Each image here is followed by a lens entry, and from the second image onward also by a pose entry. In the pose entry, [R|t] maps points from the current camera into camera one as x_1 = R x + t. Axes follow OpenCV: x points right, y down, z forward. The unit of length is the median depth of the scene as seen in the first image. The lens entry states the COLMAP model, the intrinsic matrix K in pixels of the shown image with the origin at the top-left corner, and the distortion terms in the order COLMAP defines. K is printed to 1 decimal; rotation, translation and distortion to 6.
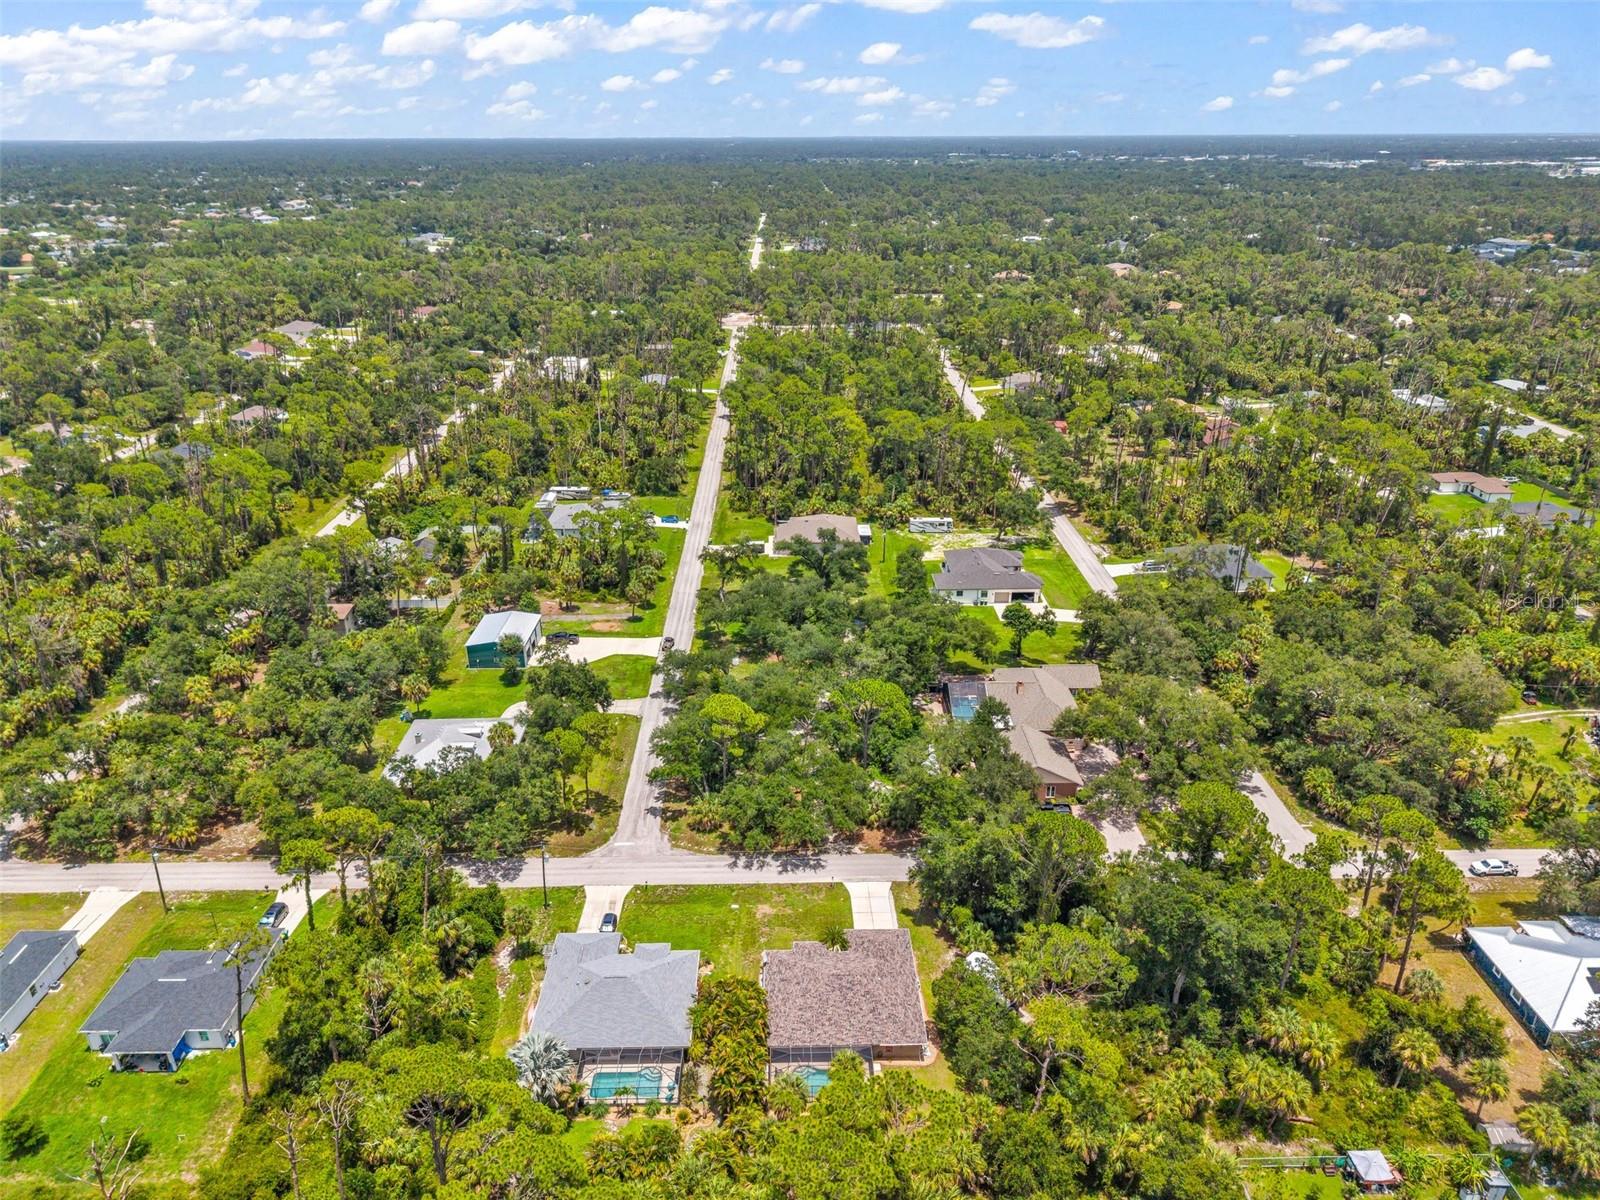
lens RADIAL K [[1071.8, 0, 795.8], [0, 1071.8, 595.9], [0, 0, 1]] dist [0.048448, -0.052309]
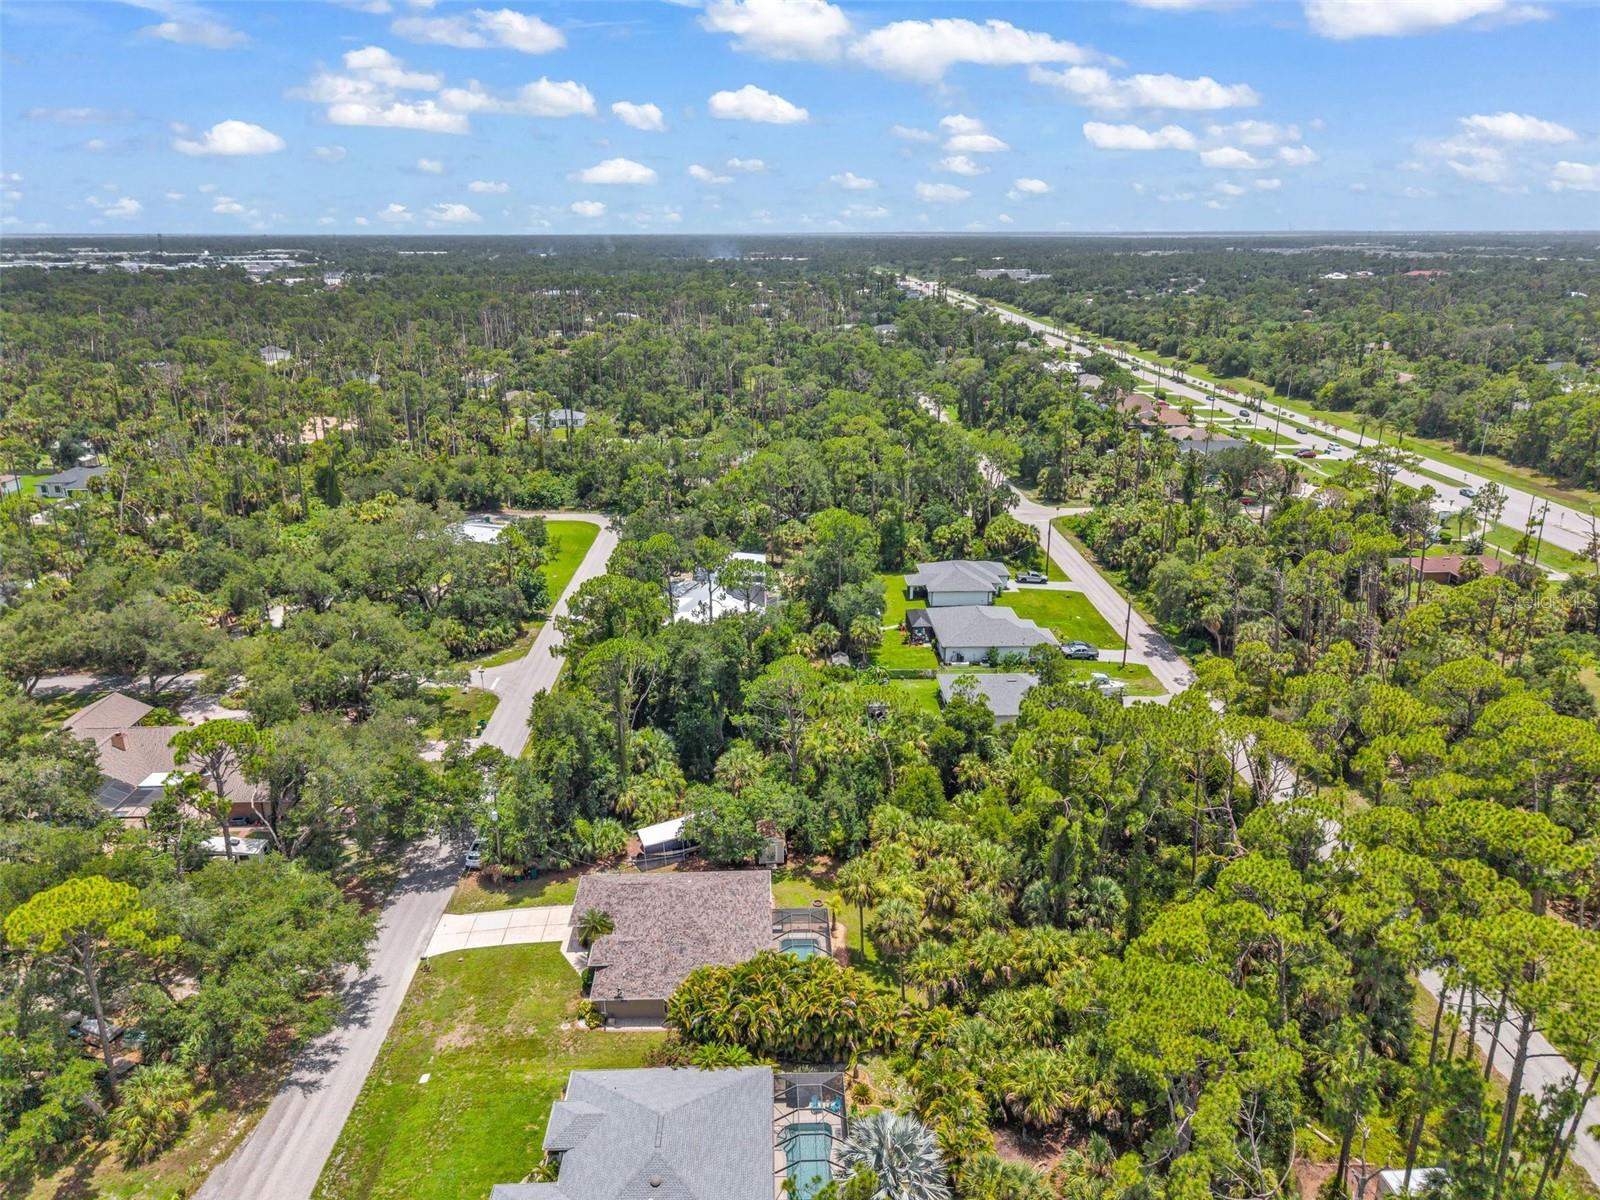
lens RADIAL K [[1071.8, 0, 795.8], [0, 1071.8, 595.9], [0, 0, 1]] dist [0.048448, -0.052309]
pose [[-0.019737, -0.317180, 0.948160, -0.486193], [0.396107, 0.868262, 0.298698, -0.033482], [-0.917992, 0.381468, 0.108500, 0.587171]]
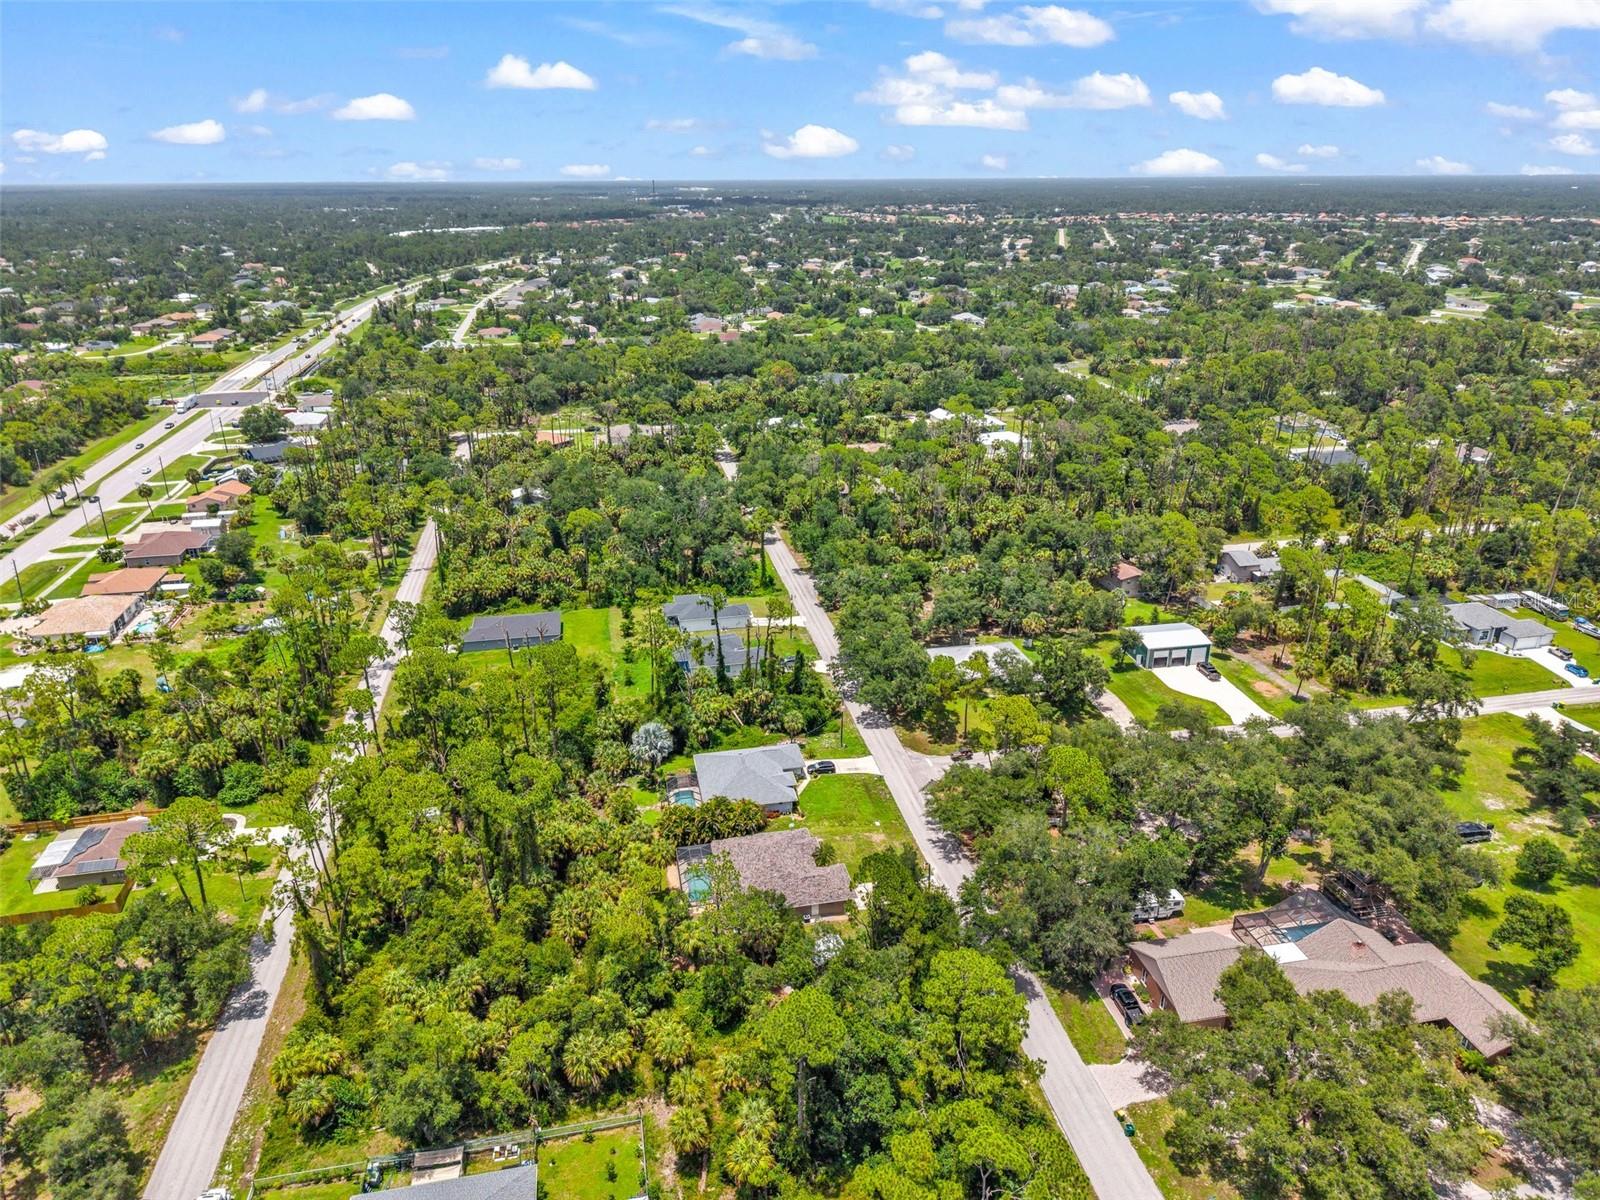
lens RADIAL K [[1070.9, 0, 795.5], [0, 1070.9, 602.7], [0, 0, 1]] dist [0.025990, -0.025658]
pose [[0.179493, 0.366648, -0.912881, 0.830945], [-0.386038, 0.879772, 0.277446, -0.198991], [0.904852, 0.302607, 0.299453, 0.443211]]
